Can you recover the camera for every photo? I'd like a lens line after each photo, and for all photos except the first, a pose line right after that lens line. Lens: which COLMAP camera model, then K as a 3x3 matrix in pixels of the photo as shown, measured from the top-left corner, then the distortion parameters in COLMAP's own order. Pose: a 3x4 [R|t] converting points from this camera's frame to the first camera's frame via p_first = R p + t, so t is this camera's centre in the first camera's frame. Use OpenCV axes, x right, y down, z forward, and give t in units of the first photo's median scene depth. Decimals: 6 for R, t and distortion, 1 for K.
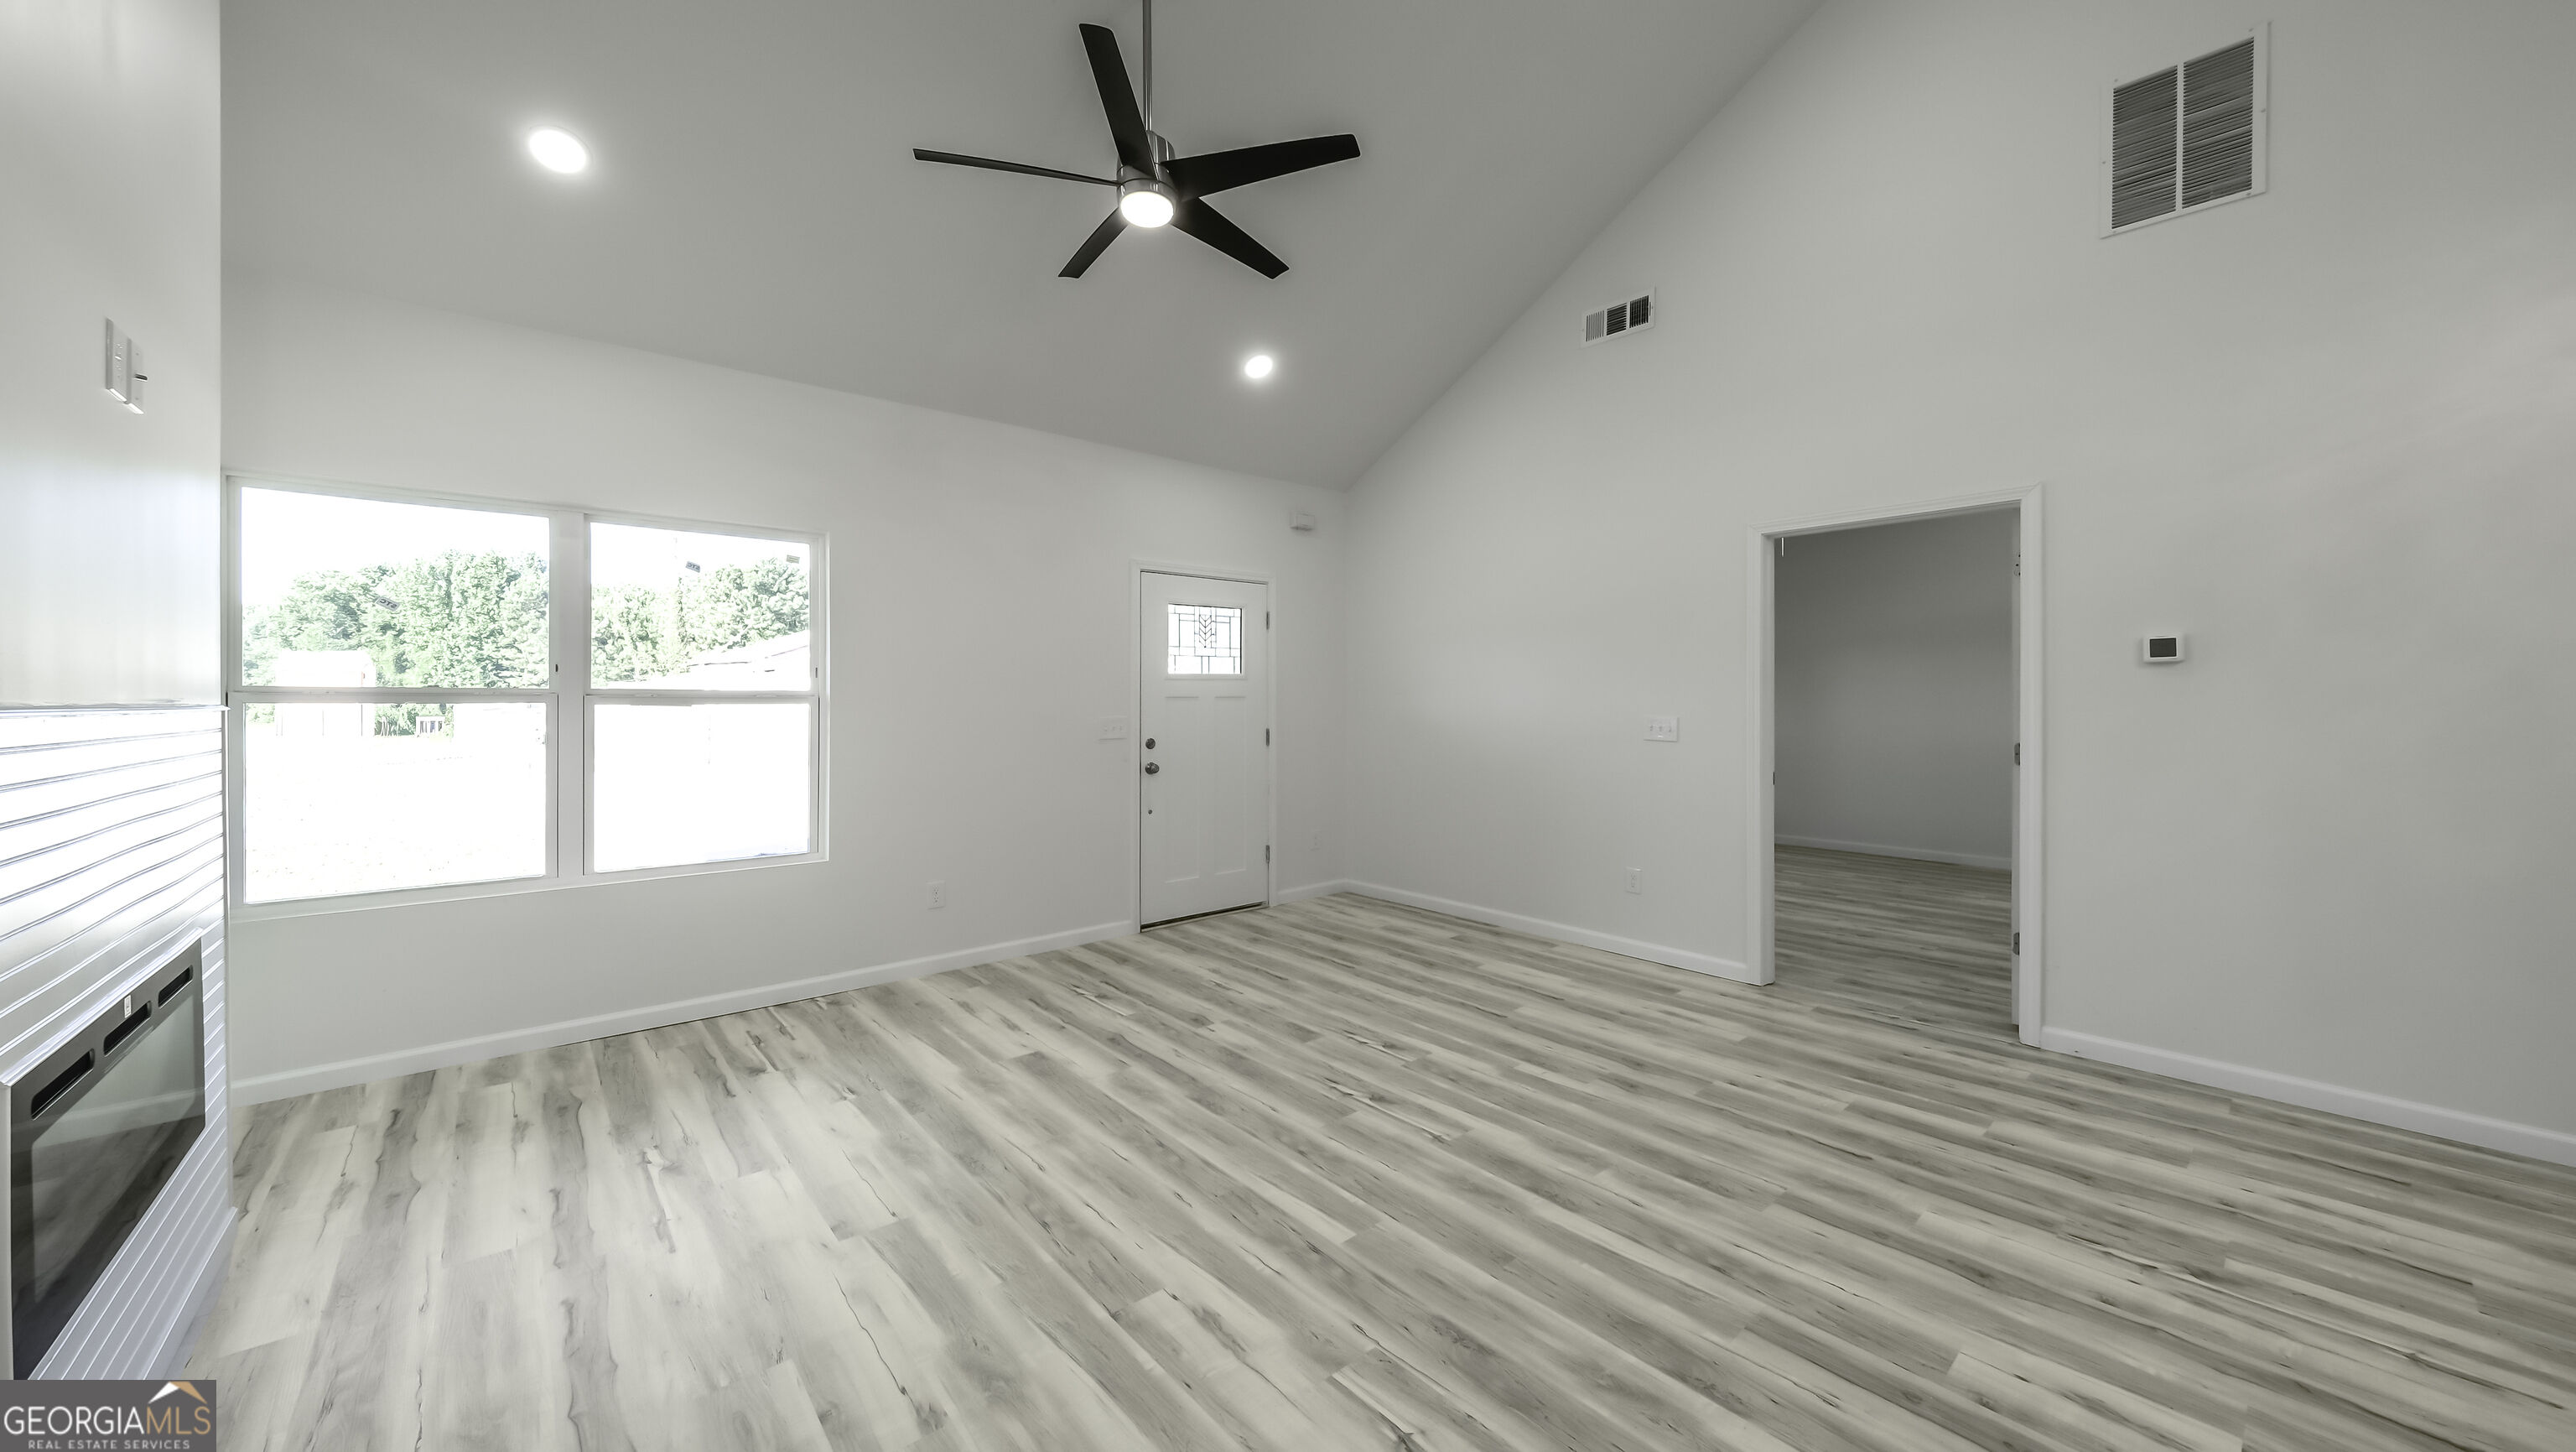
lens RADIAL K [[888.3, 0, 1274.8], [0, 888.3, 700.3], [0, 0, 1]] dist [-0.002570, -0.001723]
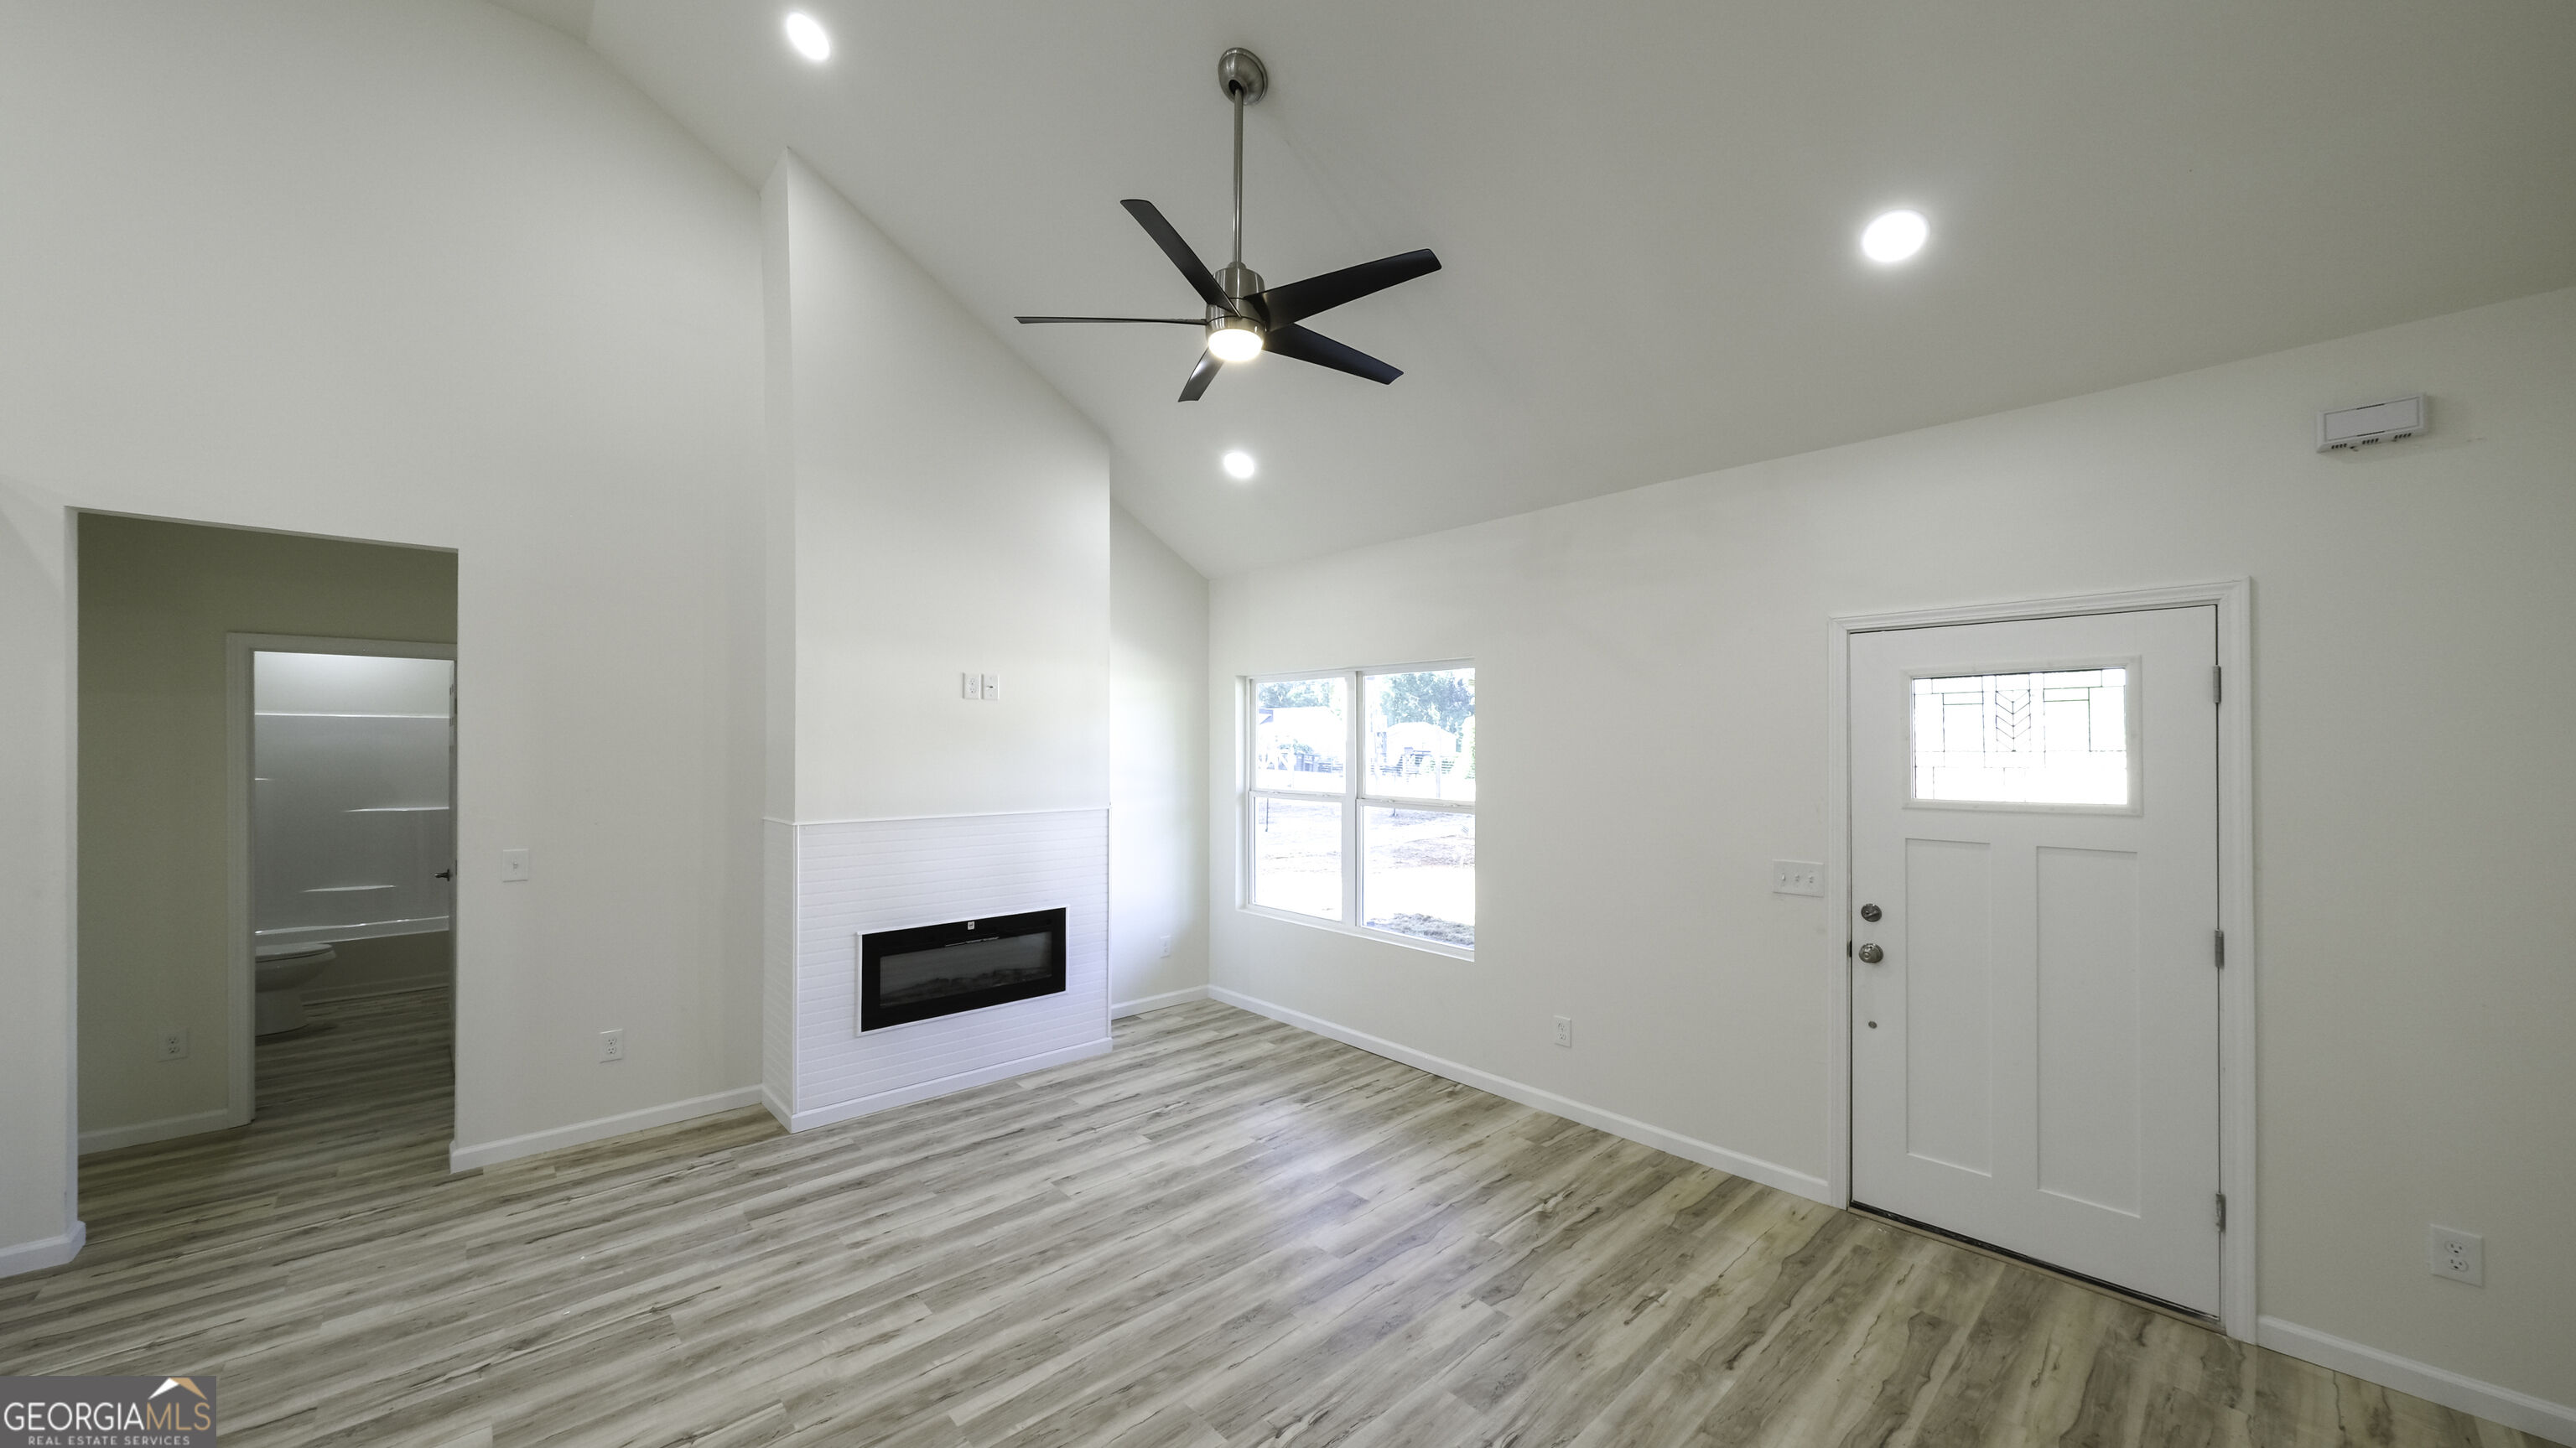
lens RADIAL K [[947.1, 0, 1298.6], [0, 947.1, 728.7], [0, 0, 1]] dist [0.000214, -0.000177]
pose [[0.027609, -0.013073, -0.999533, 0.779582], [-0.000806, 0.999914, -0.013101, -0.106885], [0.999618, 0.001168, 0.027596, 0.904410]]
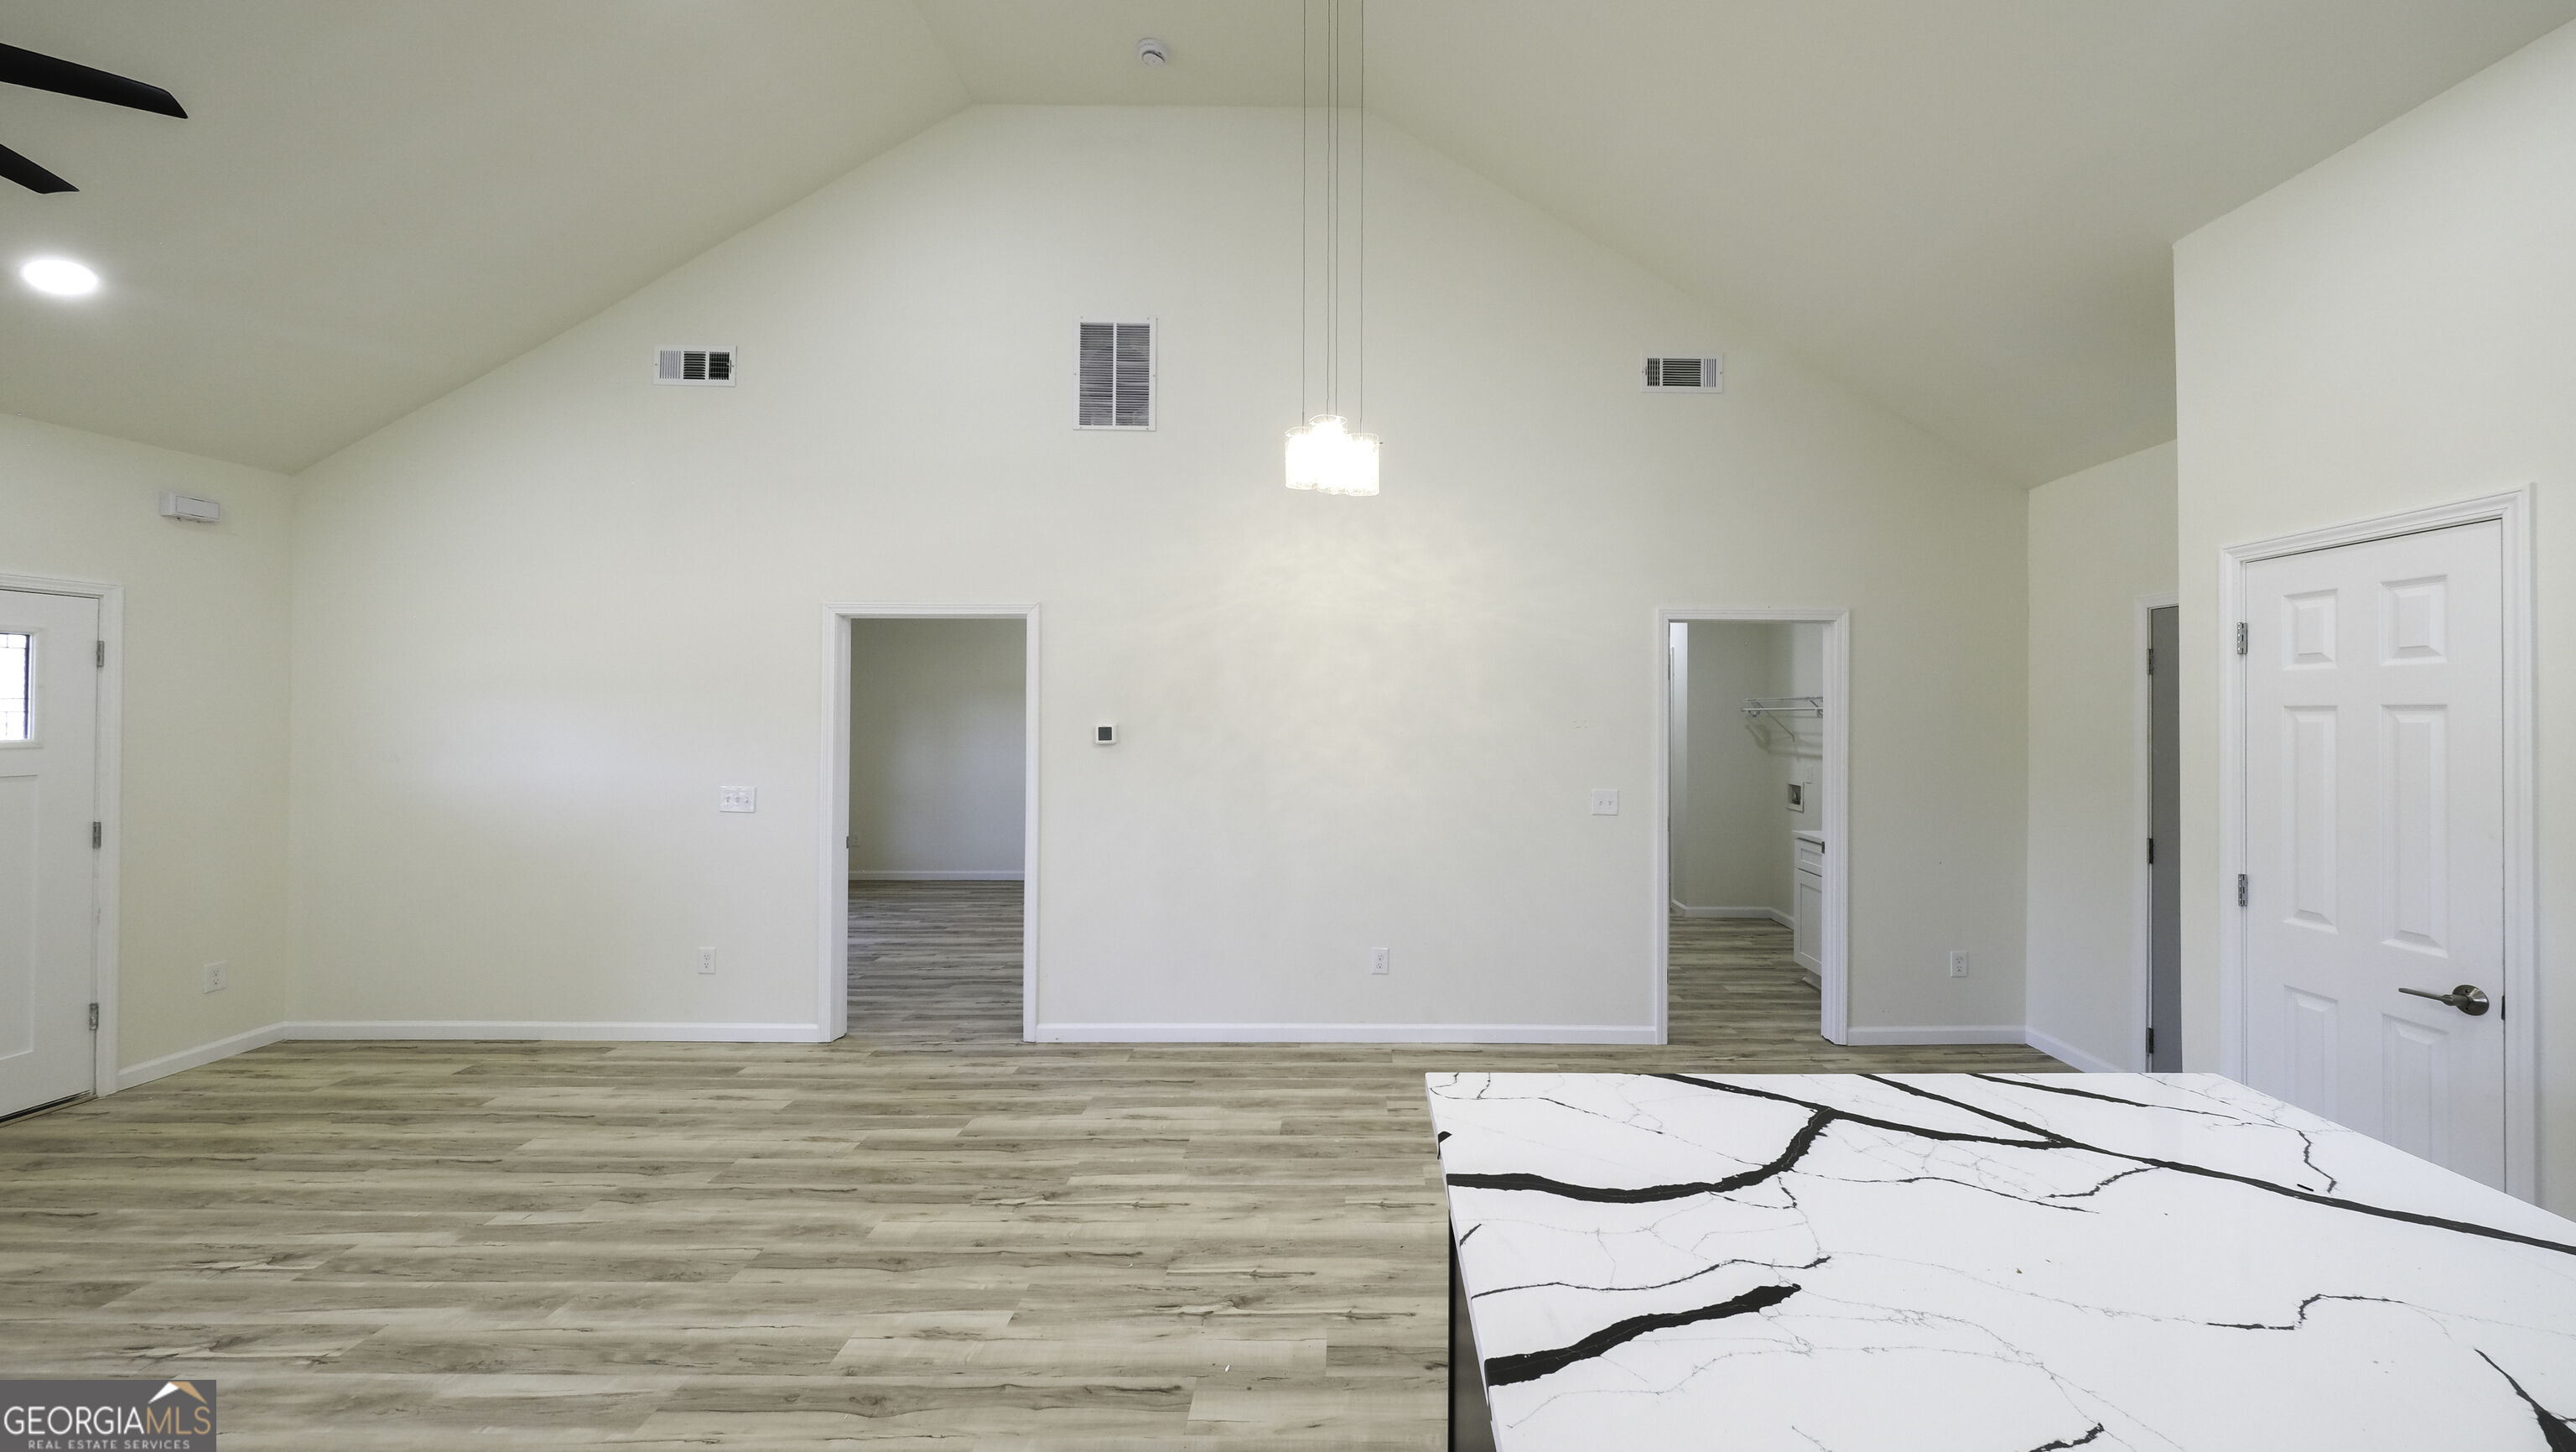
lens RADIAL K [[933.0, 0, 1338.6], [0, 933.0, 708.2], [0, 0, 1]] dist [-0.013002, 0.002740]
pose [[0.646639, 0.008624, 0.762747, 0.113625], [-0.004791, 0.999962, -0.007244, -0.087289], [-0.762781, 0.001030, 0.646656, -0.218049]]
